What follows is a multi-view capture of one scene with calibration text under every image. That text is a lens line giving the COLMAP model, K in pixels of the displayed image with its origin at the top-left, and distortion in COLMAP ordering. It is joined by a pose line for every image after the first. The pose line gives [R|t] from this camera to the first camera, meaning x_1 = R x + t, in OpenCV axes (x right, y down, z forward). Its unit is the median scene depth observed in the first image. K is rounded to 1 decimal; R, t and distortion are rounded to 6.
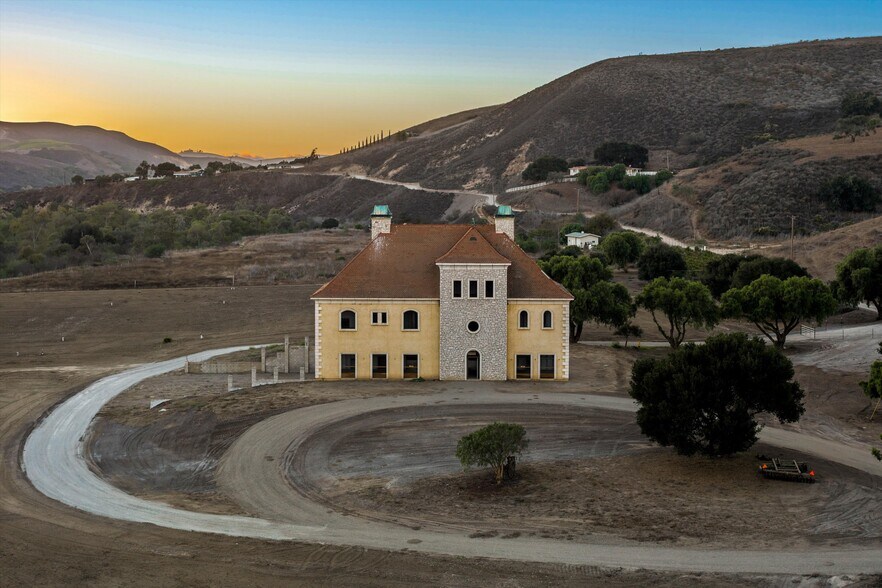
lens RADIAL K [[1359.1, 0, 441.0], [0, 1359.1, 294.0], [0, 0, 1]] dist [-0.007460, -0.012652]
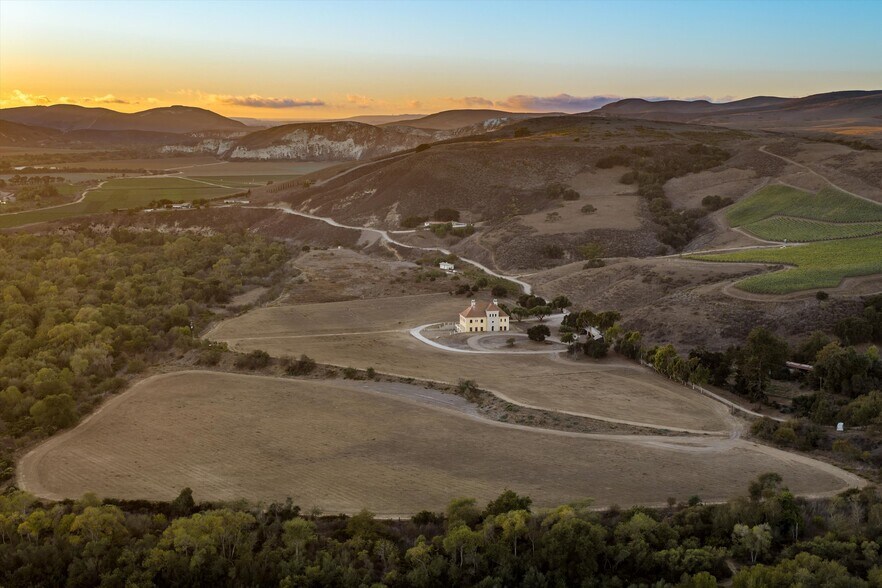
lens RADIAL K [[1359.1, 0, 441.0], [0, 1359.1, 294.0], [0, 0, 1]] dist [-0.007460, -0.012652]
pose [[0.976341, -0.028240, 0.214383, -1.399113], [0.016273, 0.998220, 0.057379, -0.421007], [-0.215622, -0.052533, 0.975063, -4.479294]]
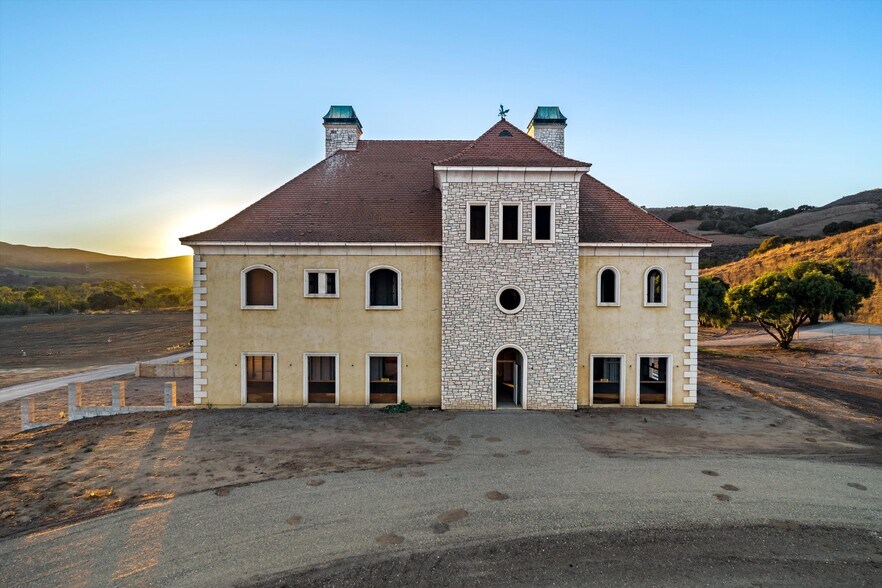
lens RADIAL K [[518.8, 0, 436.5], [0, 518.8, 290.2], [0, 0, 1]] dist [-0.001351, -0.000090]
pose [[0.999988, 0.000718, 0.004860, -0.003706], [-0.000336, 0.996944, -0.078116, 0.035018], [-0.004902, 0.078114, 0.996932, 0.807378]]
